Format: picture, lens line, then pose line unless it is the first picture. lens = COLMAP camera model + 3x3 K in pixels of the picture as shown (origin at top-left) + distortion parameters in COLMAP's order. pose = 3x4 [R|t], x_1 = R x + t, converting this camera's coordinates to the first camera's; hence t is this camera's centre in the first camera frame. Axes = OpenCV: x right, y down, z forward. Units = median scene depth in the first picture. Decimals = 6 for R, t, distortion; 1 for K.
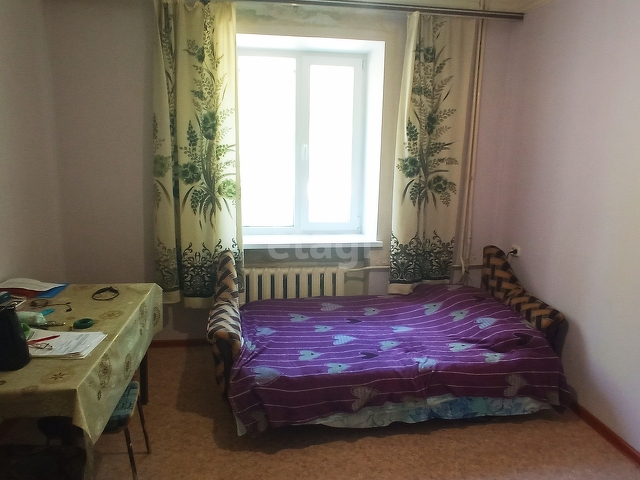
lens RADIAL K [[462.0, 0, 320.0], [0, 462.0, 240.0], [0, 0, 1]] dist [-0.039263, 0.008900]
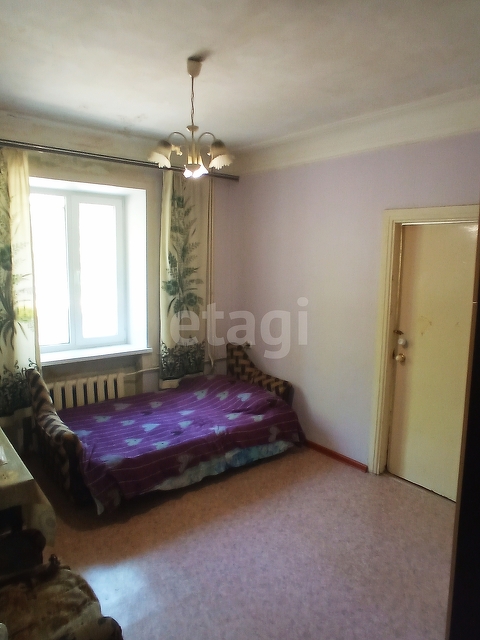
lens RADIAL K [[462.0, 0, 240.0], [0, 462.0, 320.0], [0, 0, 1]] dist [-0.039263, 0.008900]
pose [[0.860924, -0.072162, 0.503590, -0.308212], [0.102448, 0.994201, -0.032679, -0.007285], [-0.498312, 0.079726, 0.863325, -0.203705]]
